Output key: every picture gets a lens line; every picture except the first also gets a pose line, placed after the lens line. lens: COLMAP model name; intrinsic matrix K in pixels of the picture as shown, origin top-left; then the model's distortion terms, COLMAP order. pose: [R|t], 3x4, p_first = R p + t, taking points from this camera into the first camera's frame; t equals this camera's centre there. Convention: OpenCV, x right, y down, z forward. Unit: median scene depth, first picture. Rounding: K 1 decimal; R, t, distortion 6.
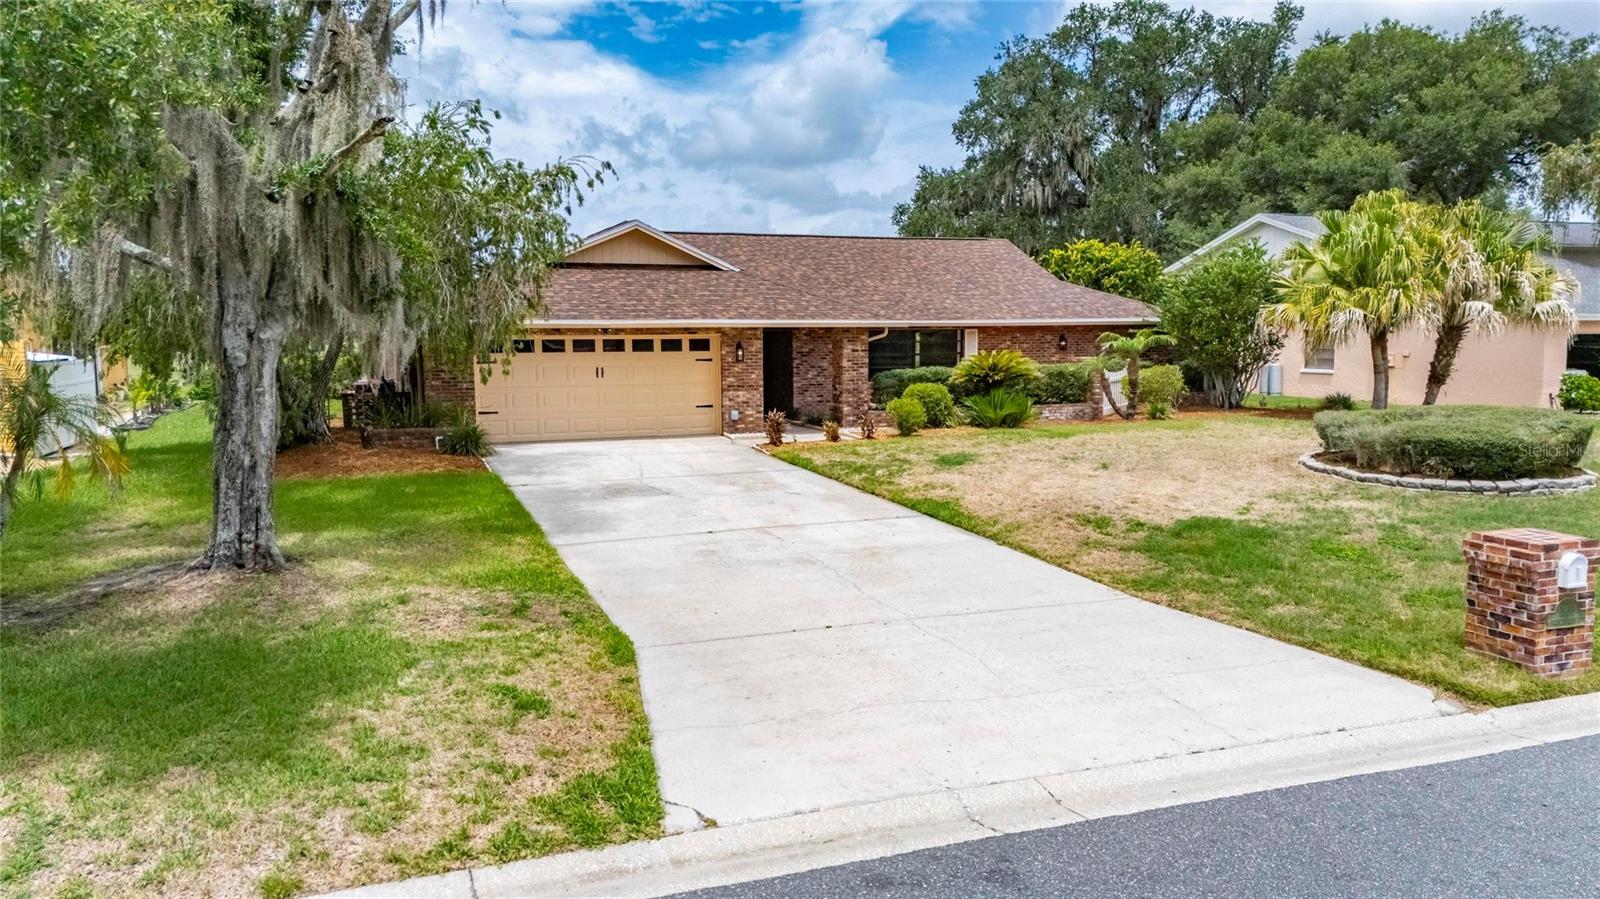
lens RADIAL K [[1172.7, 0, 800.0], [0, 1172.7, 449.5], [0, 0, 1]] dist [0.085222, -0.096547]
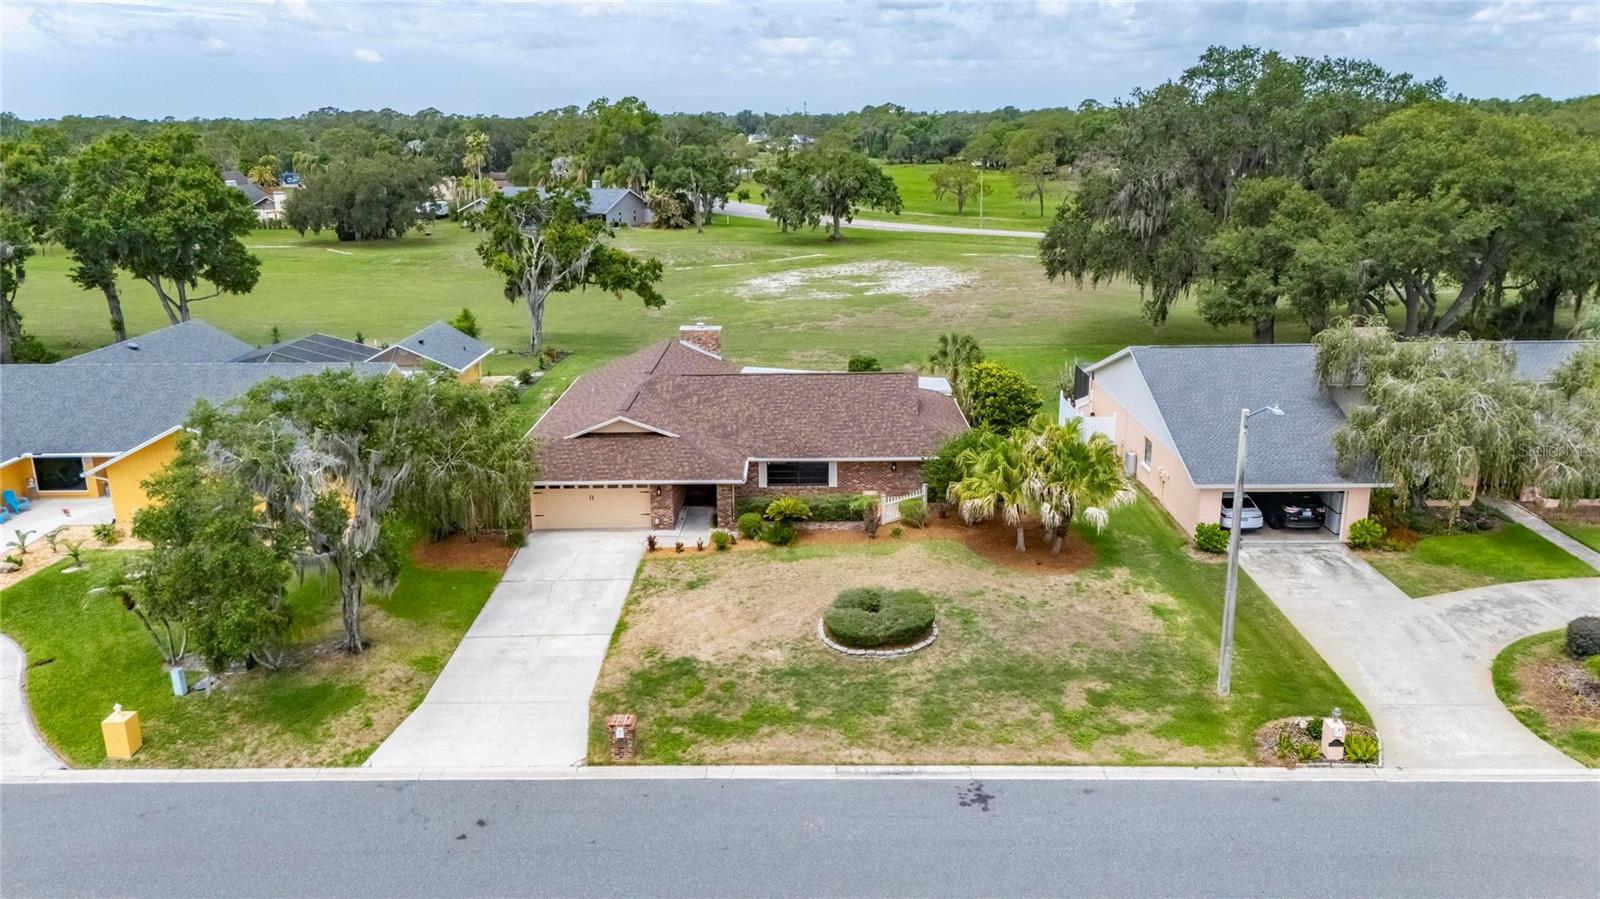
lens RADIAL K [[1172.7, 0, 800.0], [0, 1172.7, 449.5], [0, 0, 1]] dist [0.085222, -0.096547]
pose [[0.930368, 0.095586, -0.353948, 0.859410], [-0.032492, 0.983113, 0.180091, -0.514151], [0.365185, -0.156051, 0.917763, -0.711463]]
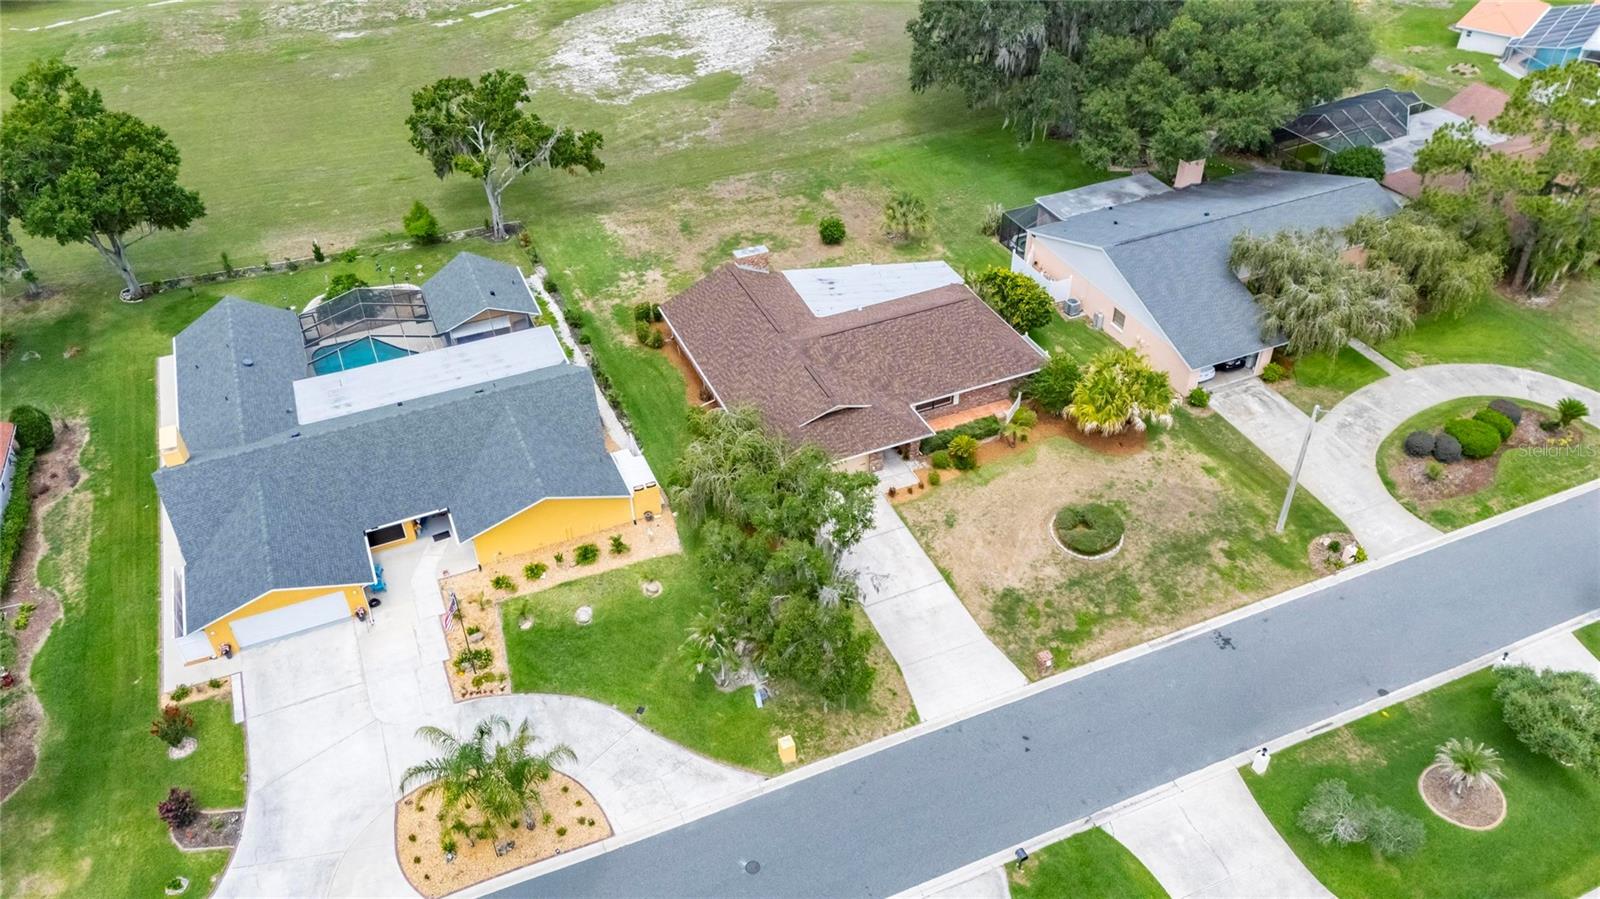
lens RADIAL K [[1172.7, 0, 800.0], [0, 1172.7, 449.5], [0, 0, 1]] dist [0.085222, -0.096547]
pose [[0.998975, -0.034563, 0.029238, -0.317670], [0.013338, 0.841895, 0.539476, -1.620126], [-0.043261, -0.538533, 0.841493, -1.383730]]
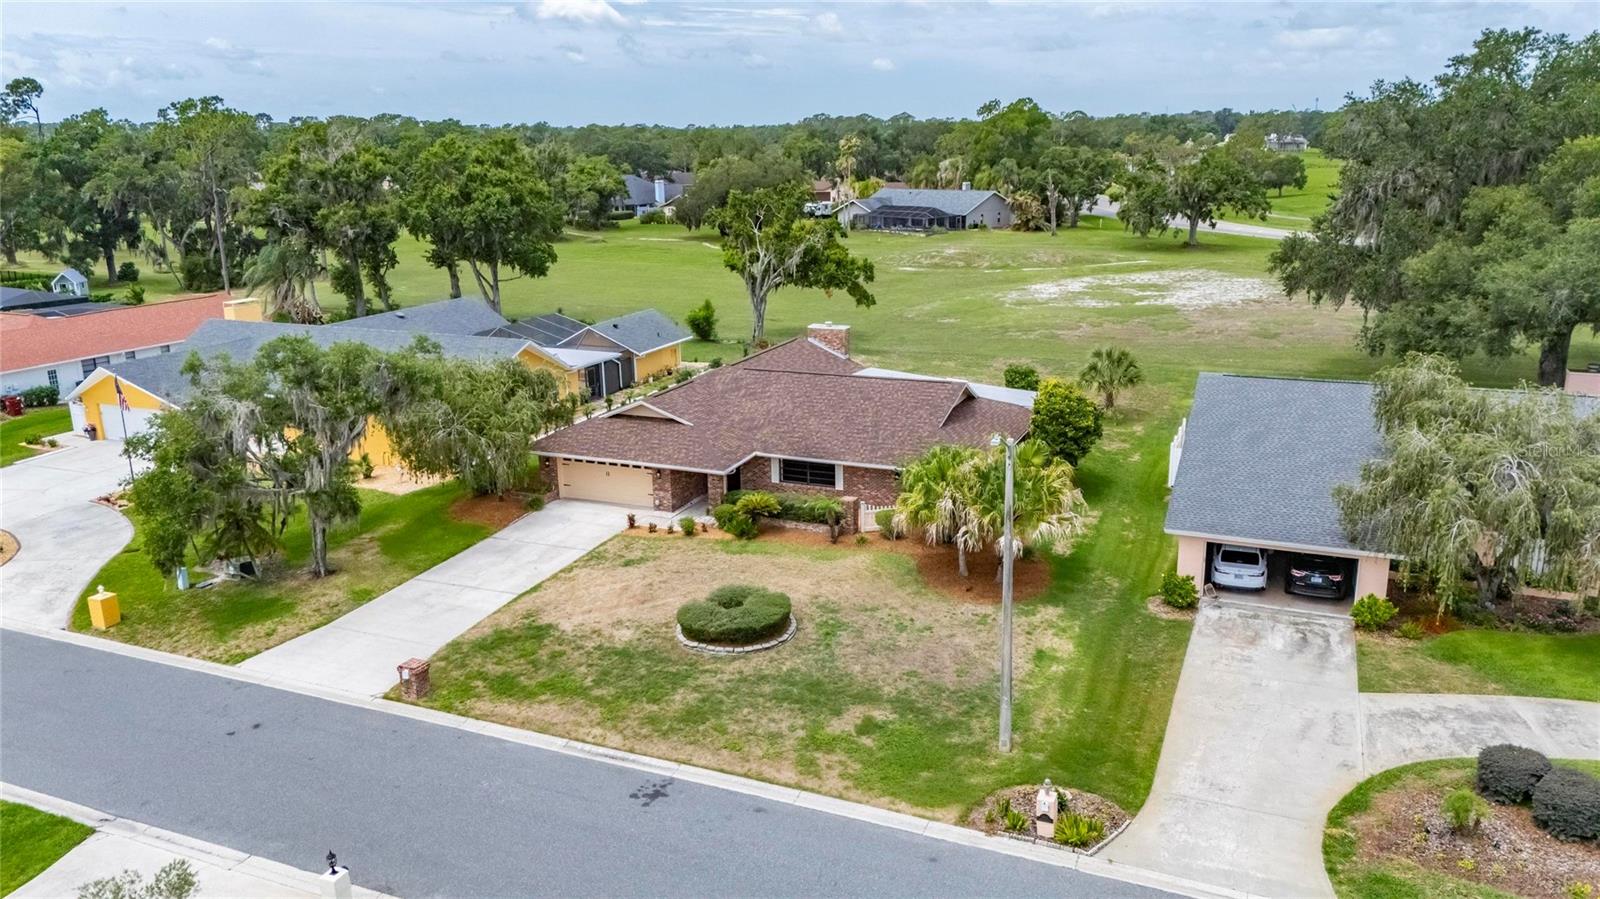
lens RADIAL K [[1172.7, 0, 800.0], [0, 1172.7, 449.5], [0, 0, 1]] dist [0.085222, -0.096547]
pose [[0.716845, 0.178748, -0.673930, 1.524288], [-0.059073, 0.978674, 0.196742, -0.550328], [0.694725, -0.101223, 0.712117, -0.306022]]
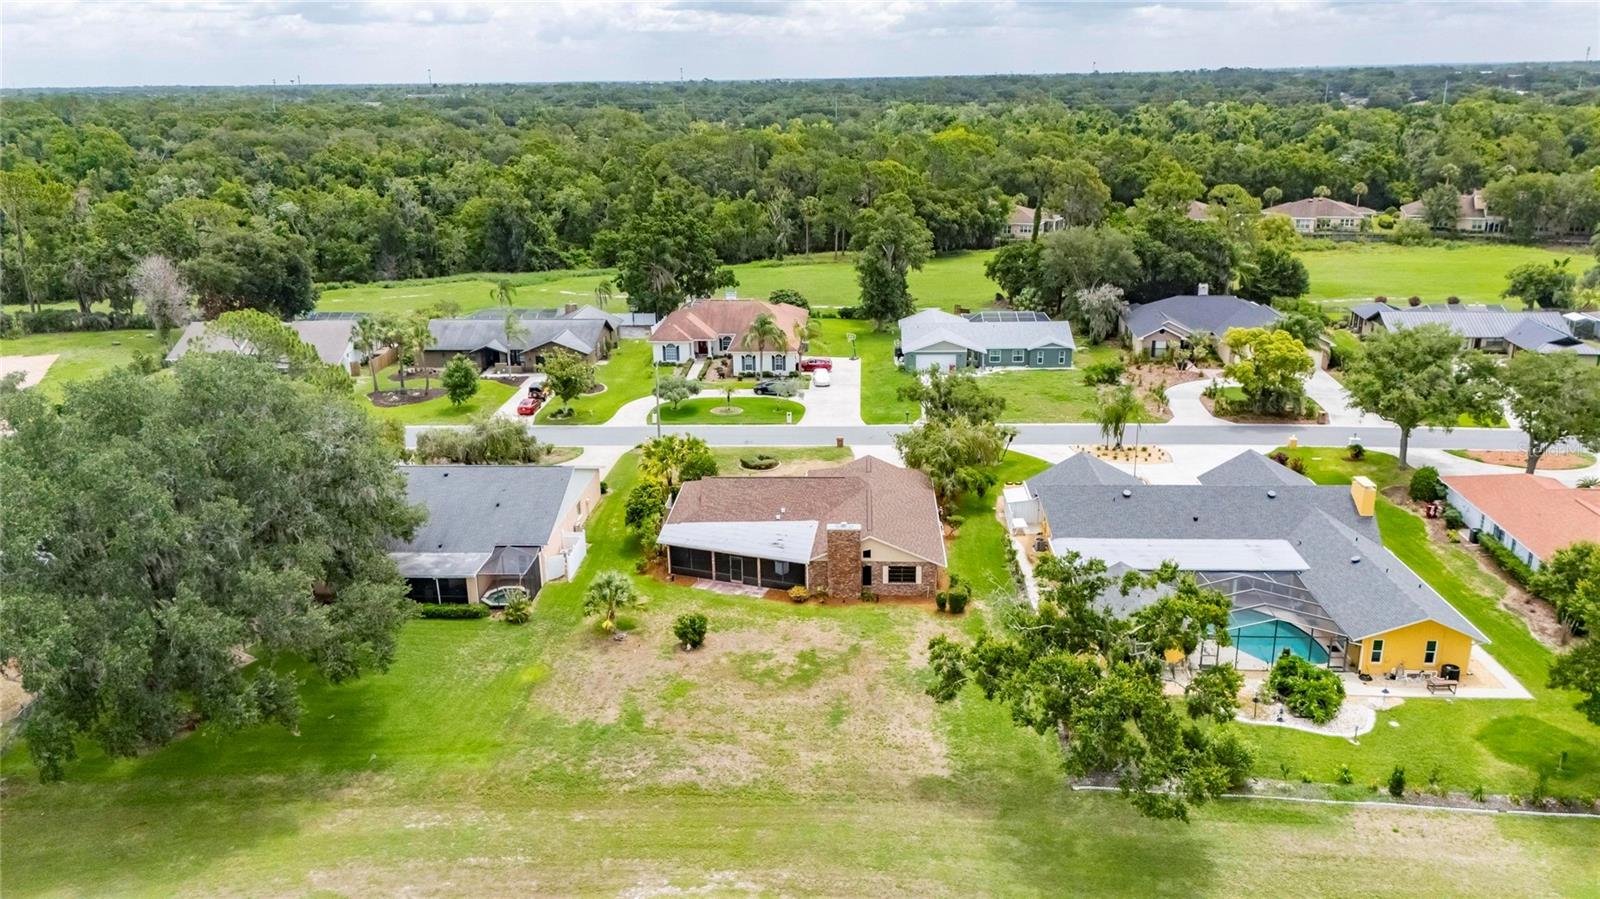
lens RADIAL K [[1178.4, 0, 800.0], [0, 1178.4, 449.5], [0, 0, 1]] dist [0.059851, -0.046243]
pose [[-0.913436, -0.099845, 0.394544, -1.498799], [0.064050, 0.922091, 0.381635, -1.750655], [-0.401910, 0.373870, -0.835876, 4.443160]]
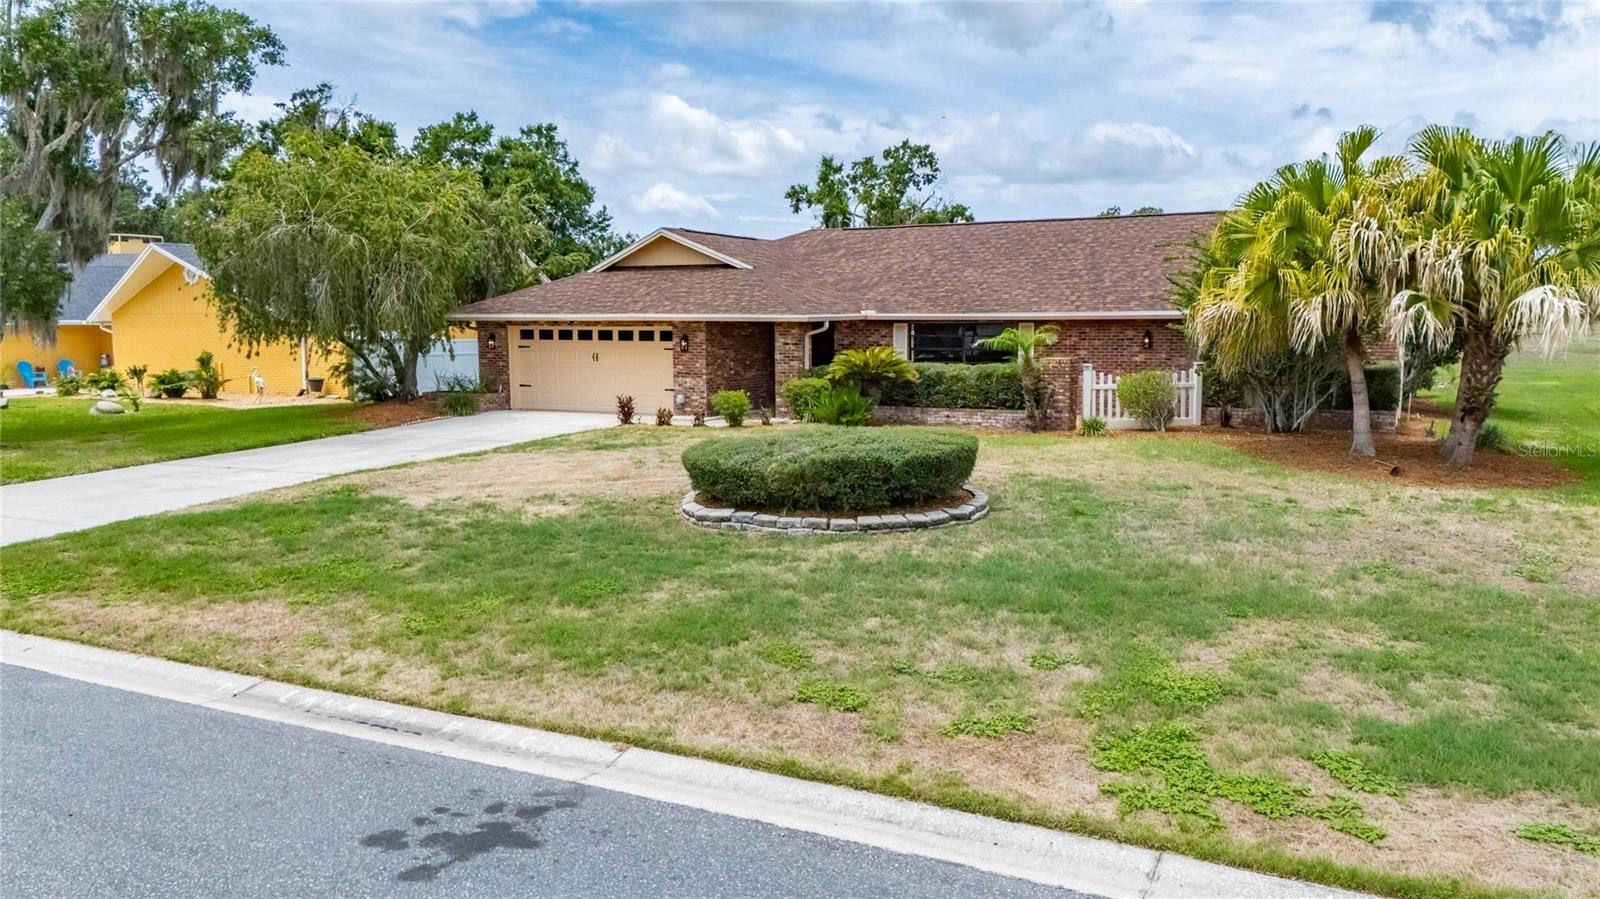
lens RADIAL K [[1214.6, 0, 794.9], [0, 1214.6, 450.9], [0, 0, 1]] dist [0.078081, -0.051932]
pose [[0.665205, 0.086040, -0.741687, 0.884198], [-0.076712, 0.995957, 0.046735, -0.042713], [0.742710, 0.025808, 0.669116, 0.306048]]
